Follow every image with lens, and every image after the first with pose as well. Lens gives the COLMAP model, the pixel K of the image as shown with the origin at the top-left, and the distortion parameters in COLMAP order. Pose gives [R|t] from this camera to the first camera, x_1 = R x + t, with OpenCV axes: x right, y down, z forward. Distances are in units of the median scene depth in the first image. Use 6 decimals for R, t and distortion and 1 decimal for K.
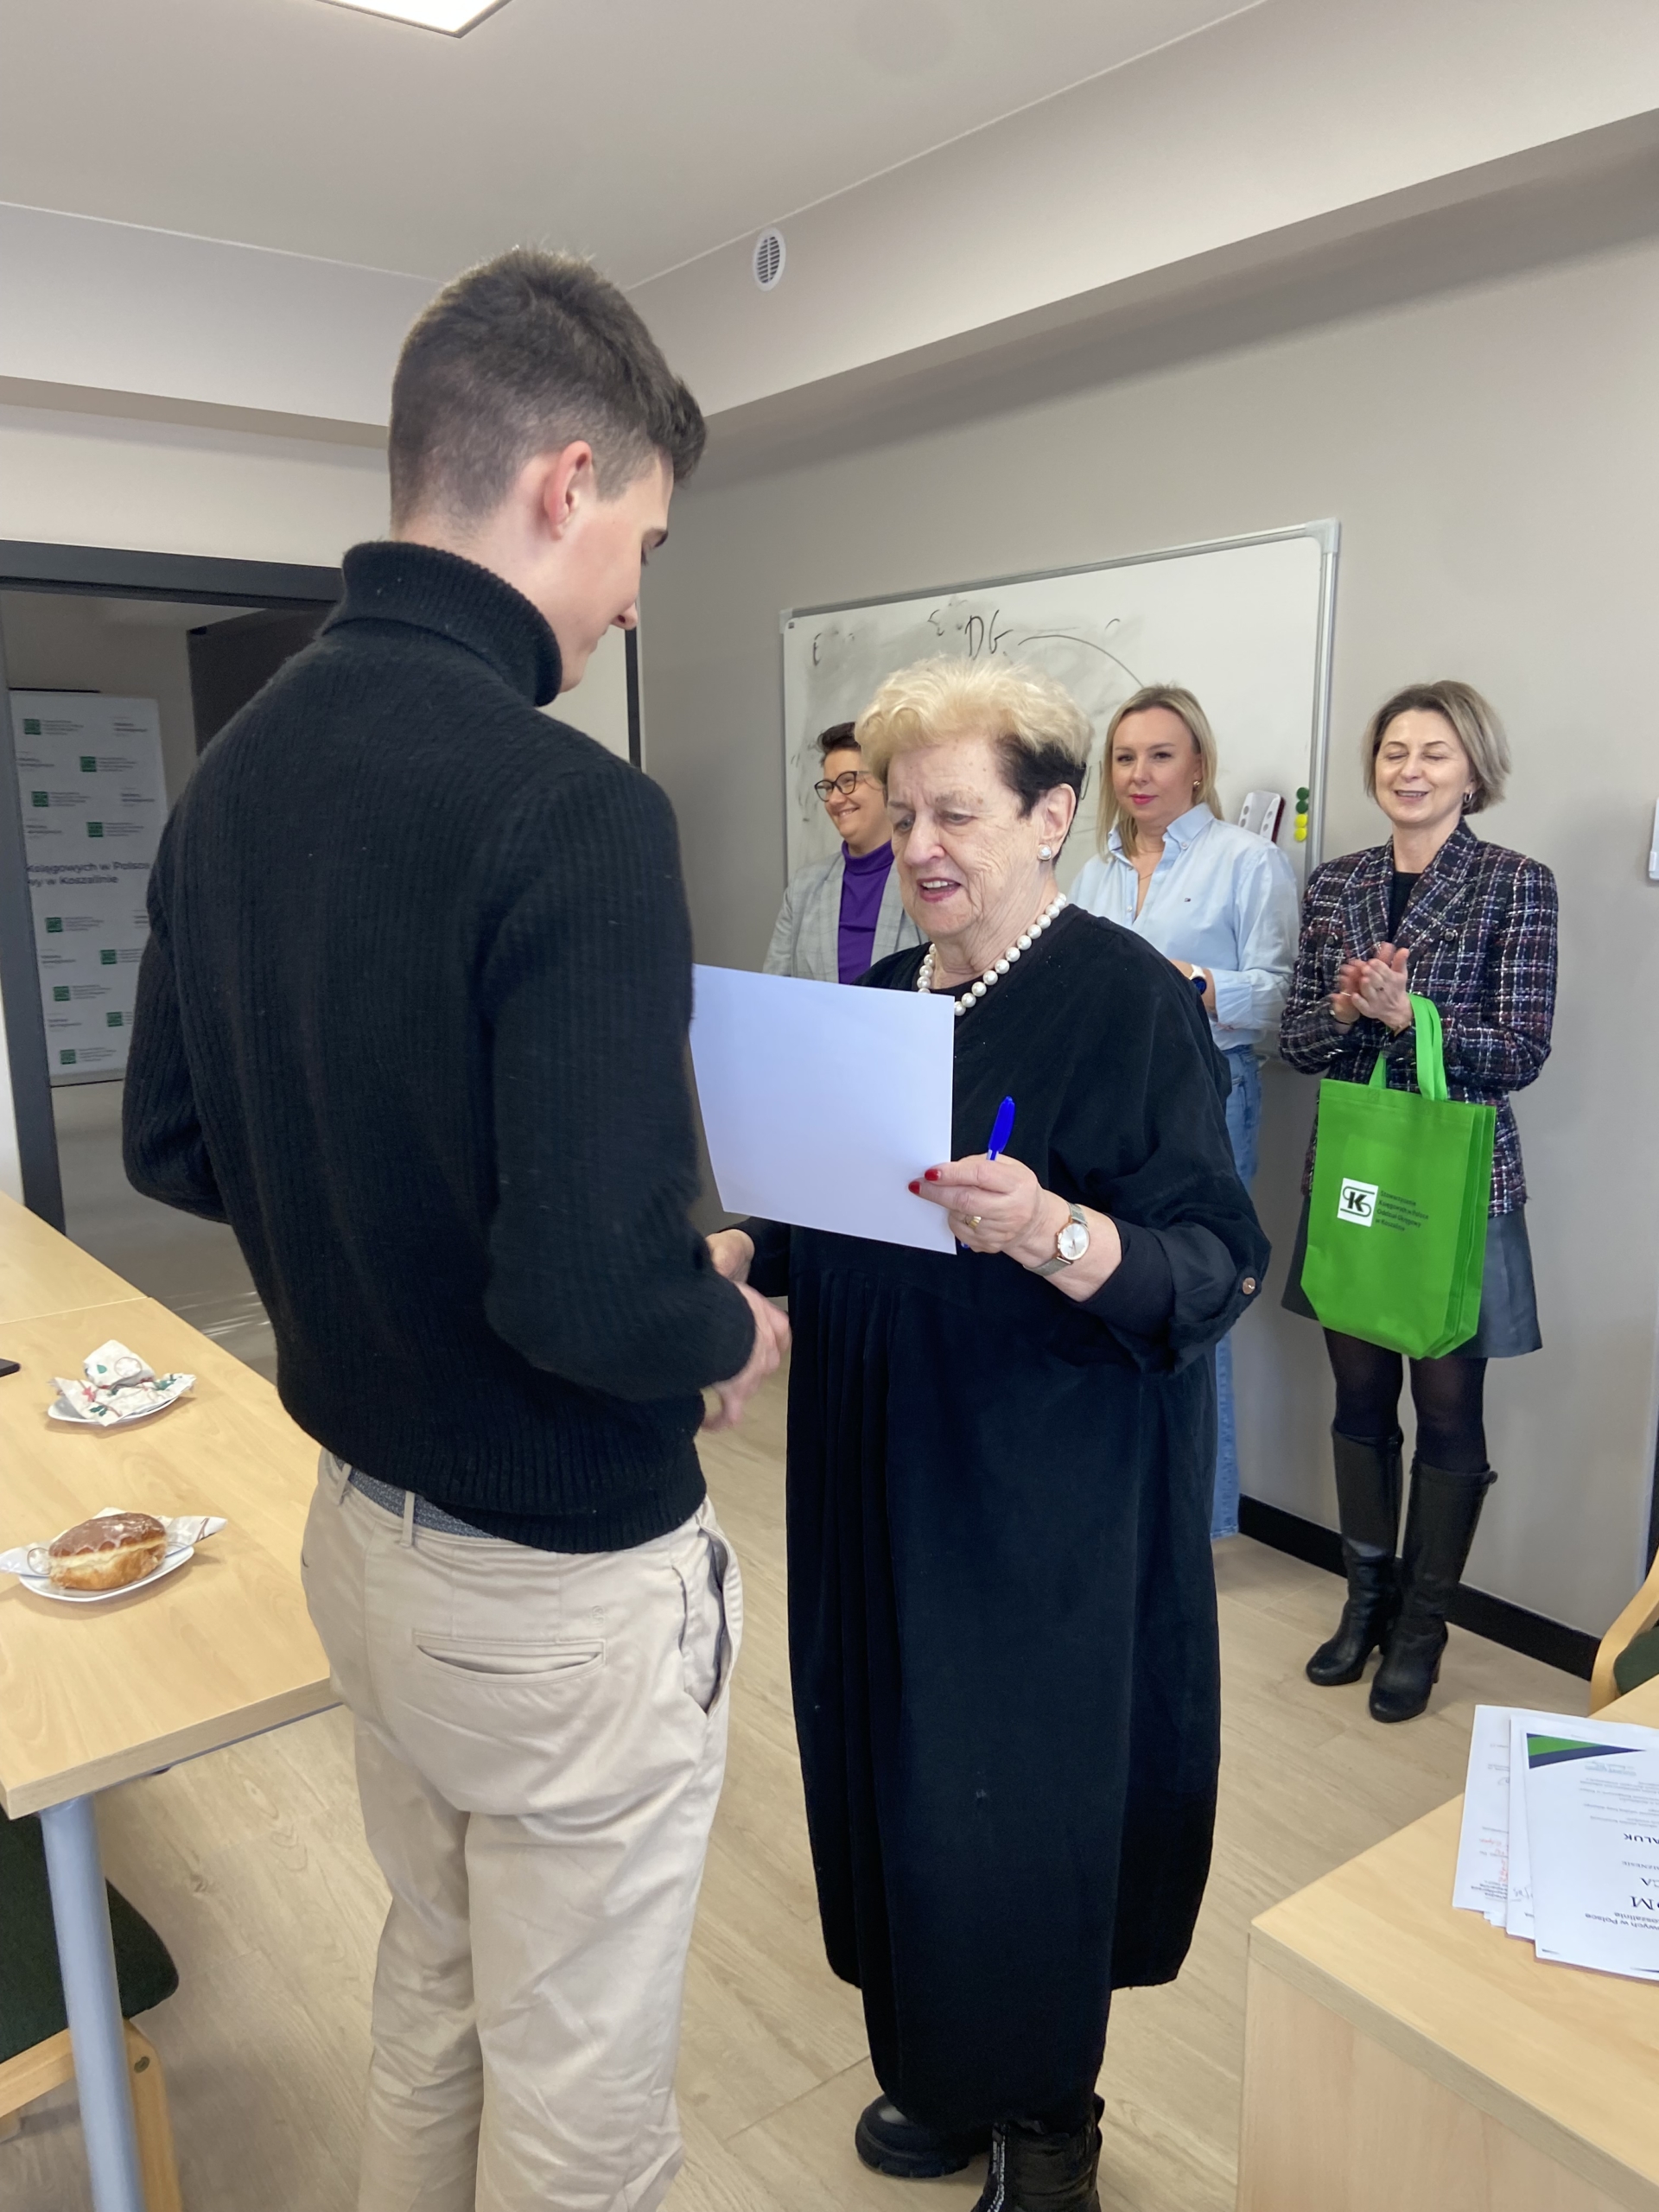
lens RADIAL K [[1683.3, 0, 828.0], [0, 1683.3, 1127.5], [0, 0, 1]] dist [0.074864, -0.017600]
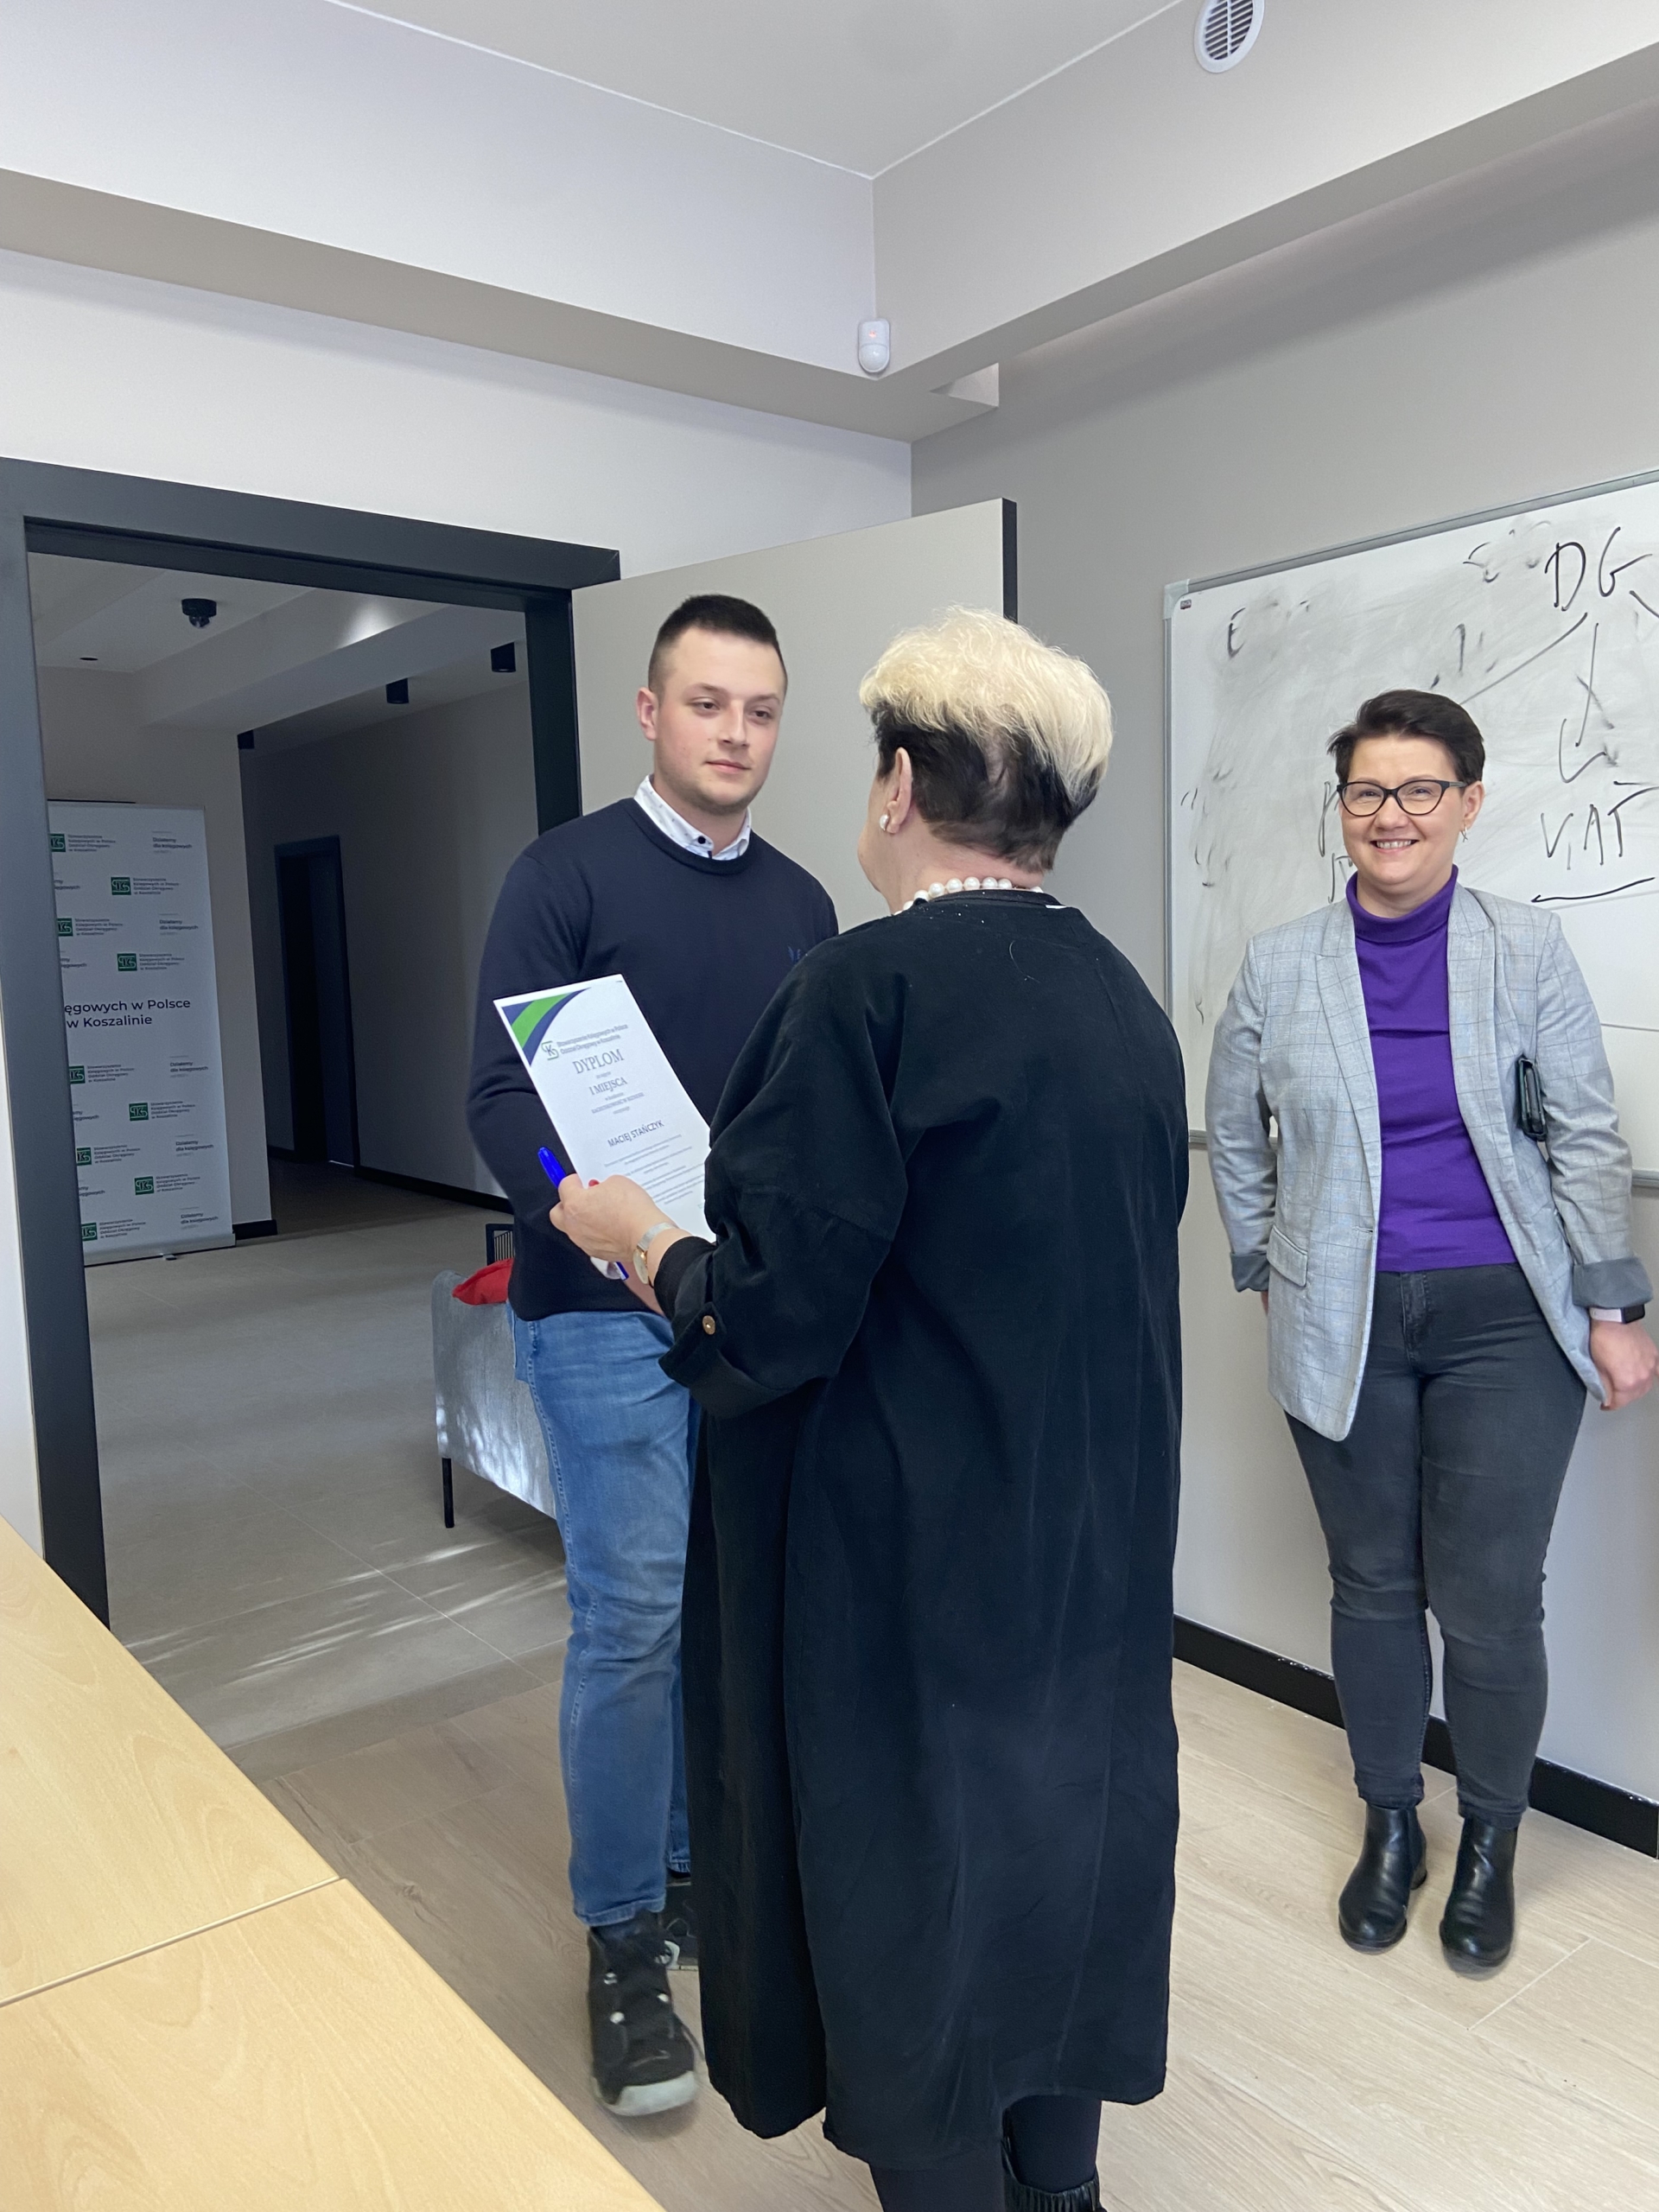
lens RADIAL K [[1683.3, 0, 834.7], [0, 1683.3, 1110.1], [0, 0, 1]] dist [0.074864, -0.017600]
pose [[0.999841, -0.016702, 0.006240, -0.171103], [0.017229, 0.995121, -0.097146, -0.028526], [-0.004587, 0.097238, 0.995251, 0.335227]]
